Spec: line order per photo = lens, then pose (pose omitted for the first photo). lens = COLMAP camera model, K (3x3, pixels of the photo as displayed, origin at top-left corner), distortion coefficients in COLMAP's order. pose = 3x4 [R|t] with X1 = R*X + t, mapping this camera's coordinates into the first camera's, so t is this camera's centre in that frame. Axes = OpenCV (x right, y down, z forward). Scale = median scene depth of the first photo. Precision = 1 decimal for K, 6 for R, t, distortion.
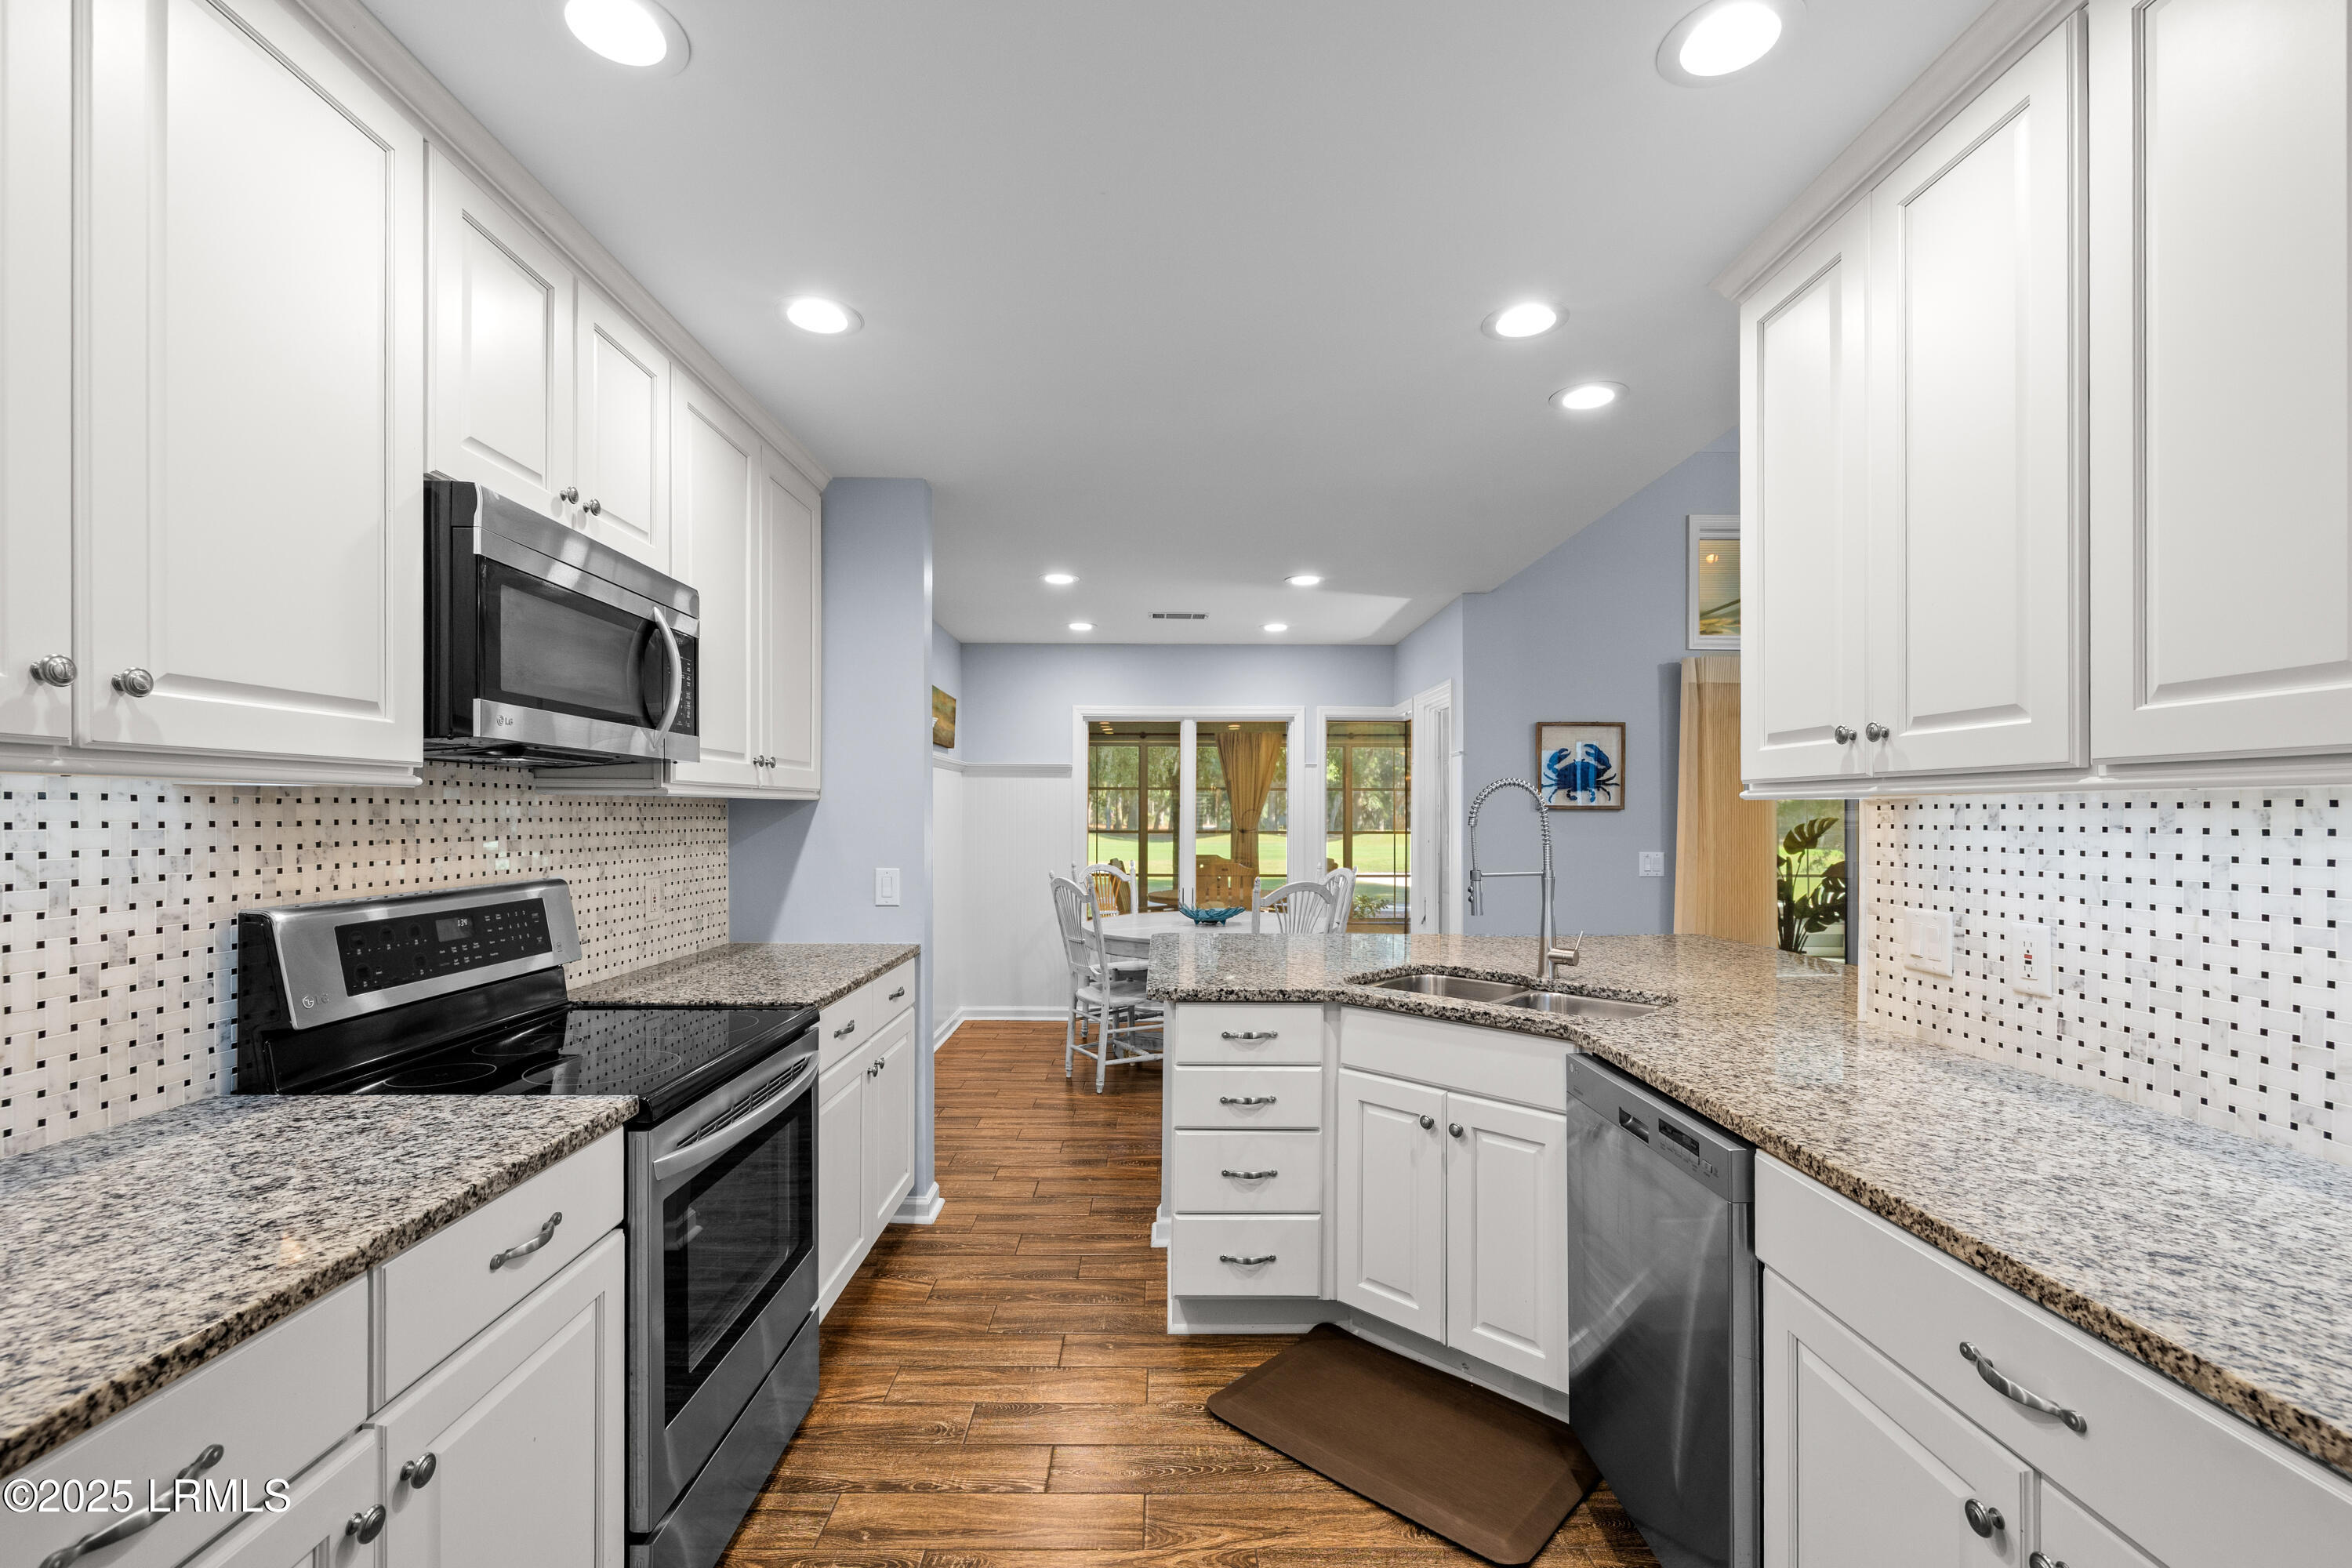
lens RADIAL K [[1003.2, 0, 1188.2], [0, 1003.2, 816.1], [0, 0, 1]] dist [0.003130, 0.000401]
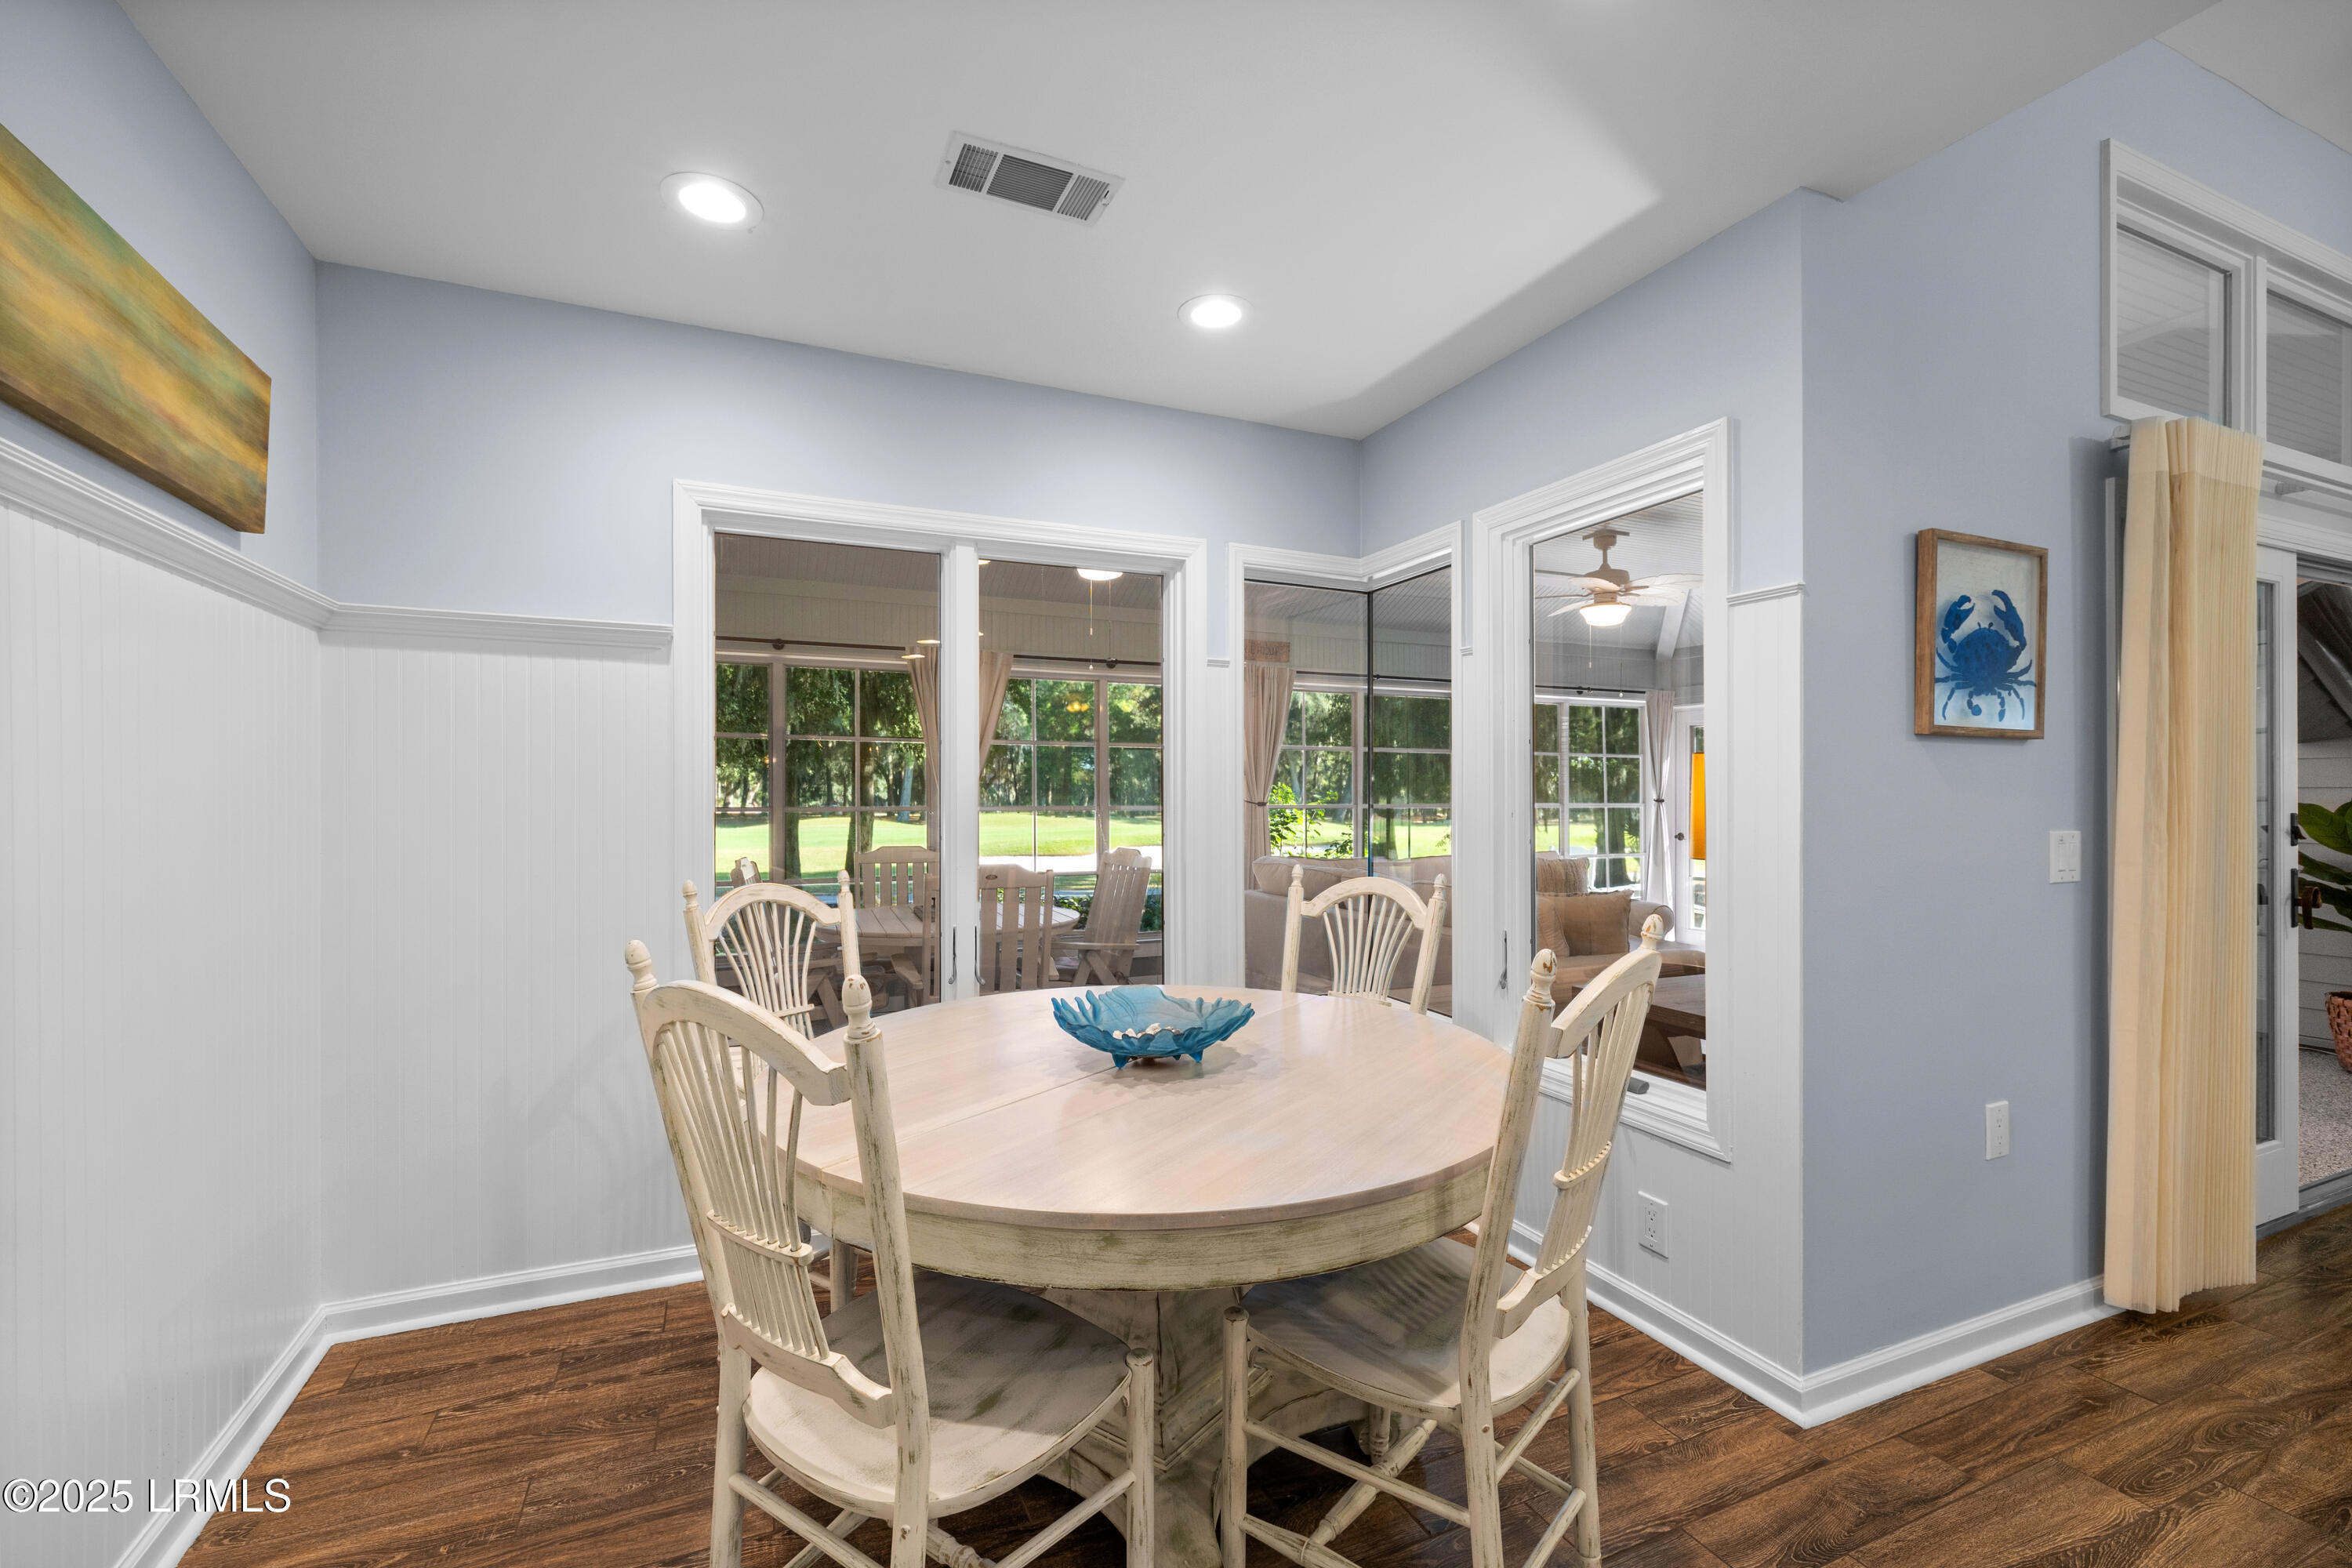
lens RADIAL K [[1003.2, 0, 1164.9], [0, 1003.2, 794.5], [0, 0, 1]] dist [0.003130, 0.000401]
pose [[0.923352, -0.002863, 0.383945, -0.115034], [0.003622, 0.999993, -0.001255, 0.018083], [-0.383939, 0.002549, 0.923355, 0.728408]]
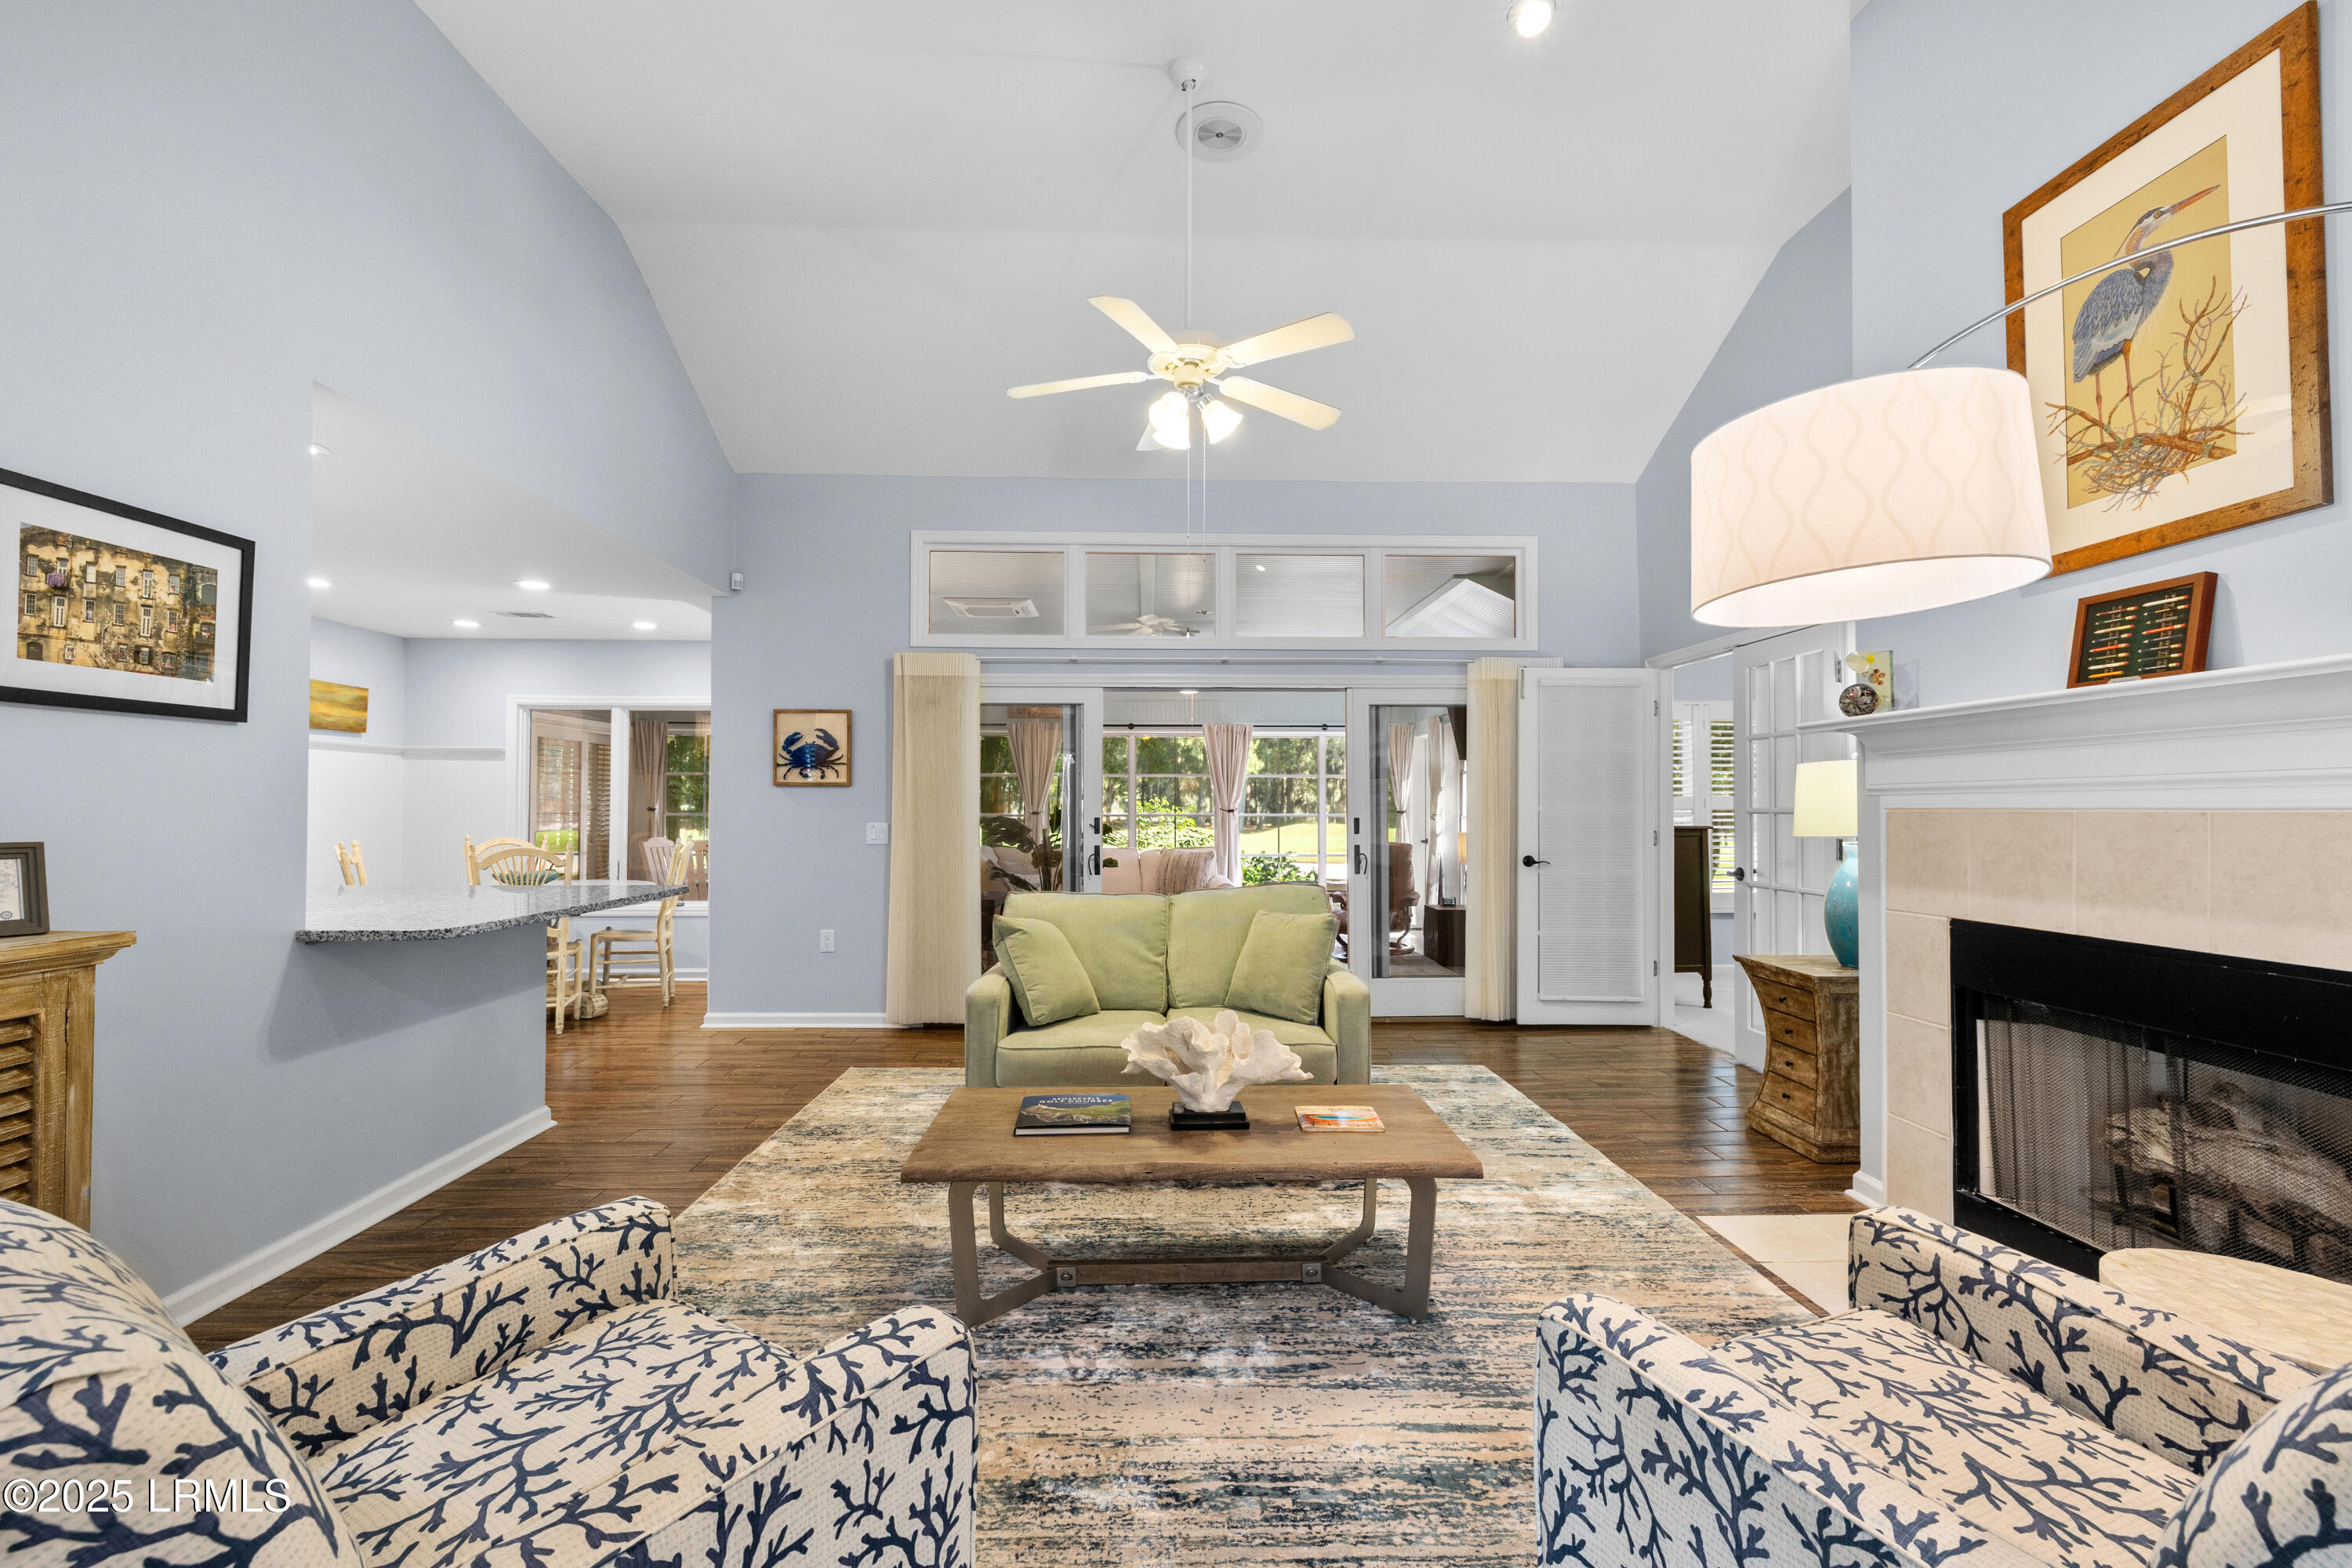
lens RADIAL K [[1003.2, 0, 1178.7], [0, 1003.2, 781.2], [0, 0, 1]] dist [0.003130, 0.000401]
pose [[0.999973, -0.000037, -0.007292, 0.811674], [-0.000162, 0.999628, -0.027291, 0.018702], [0.007290, 0.027292, 0.999601, -0.125731]]
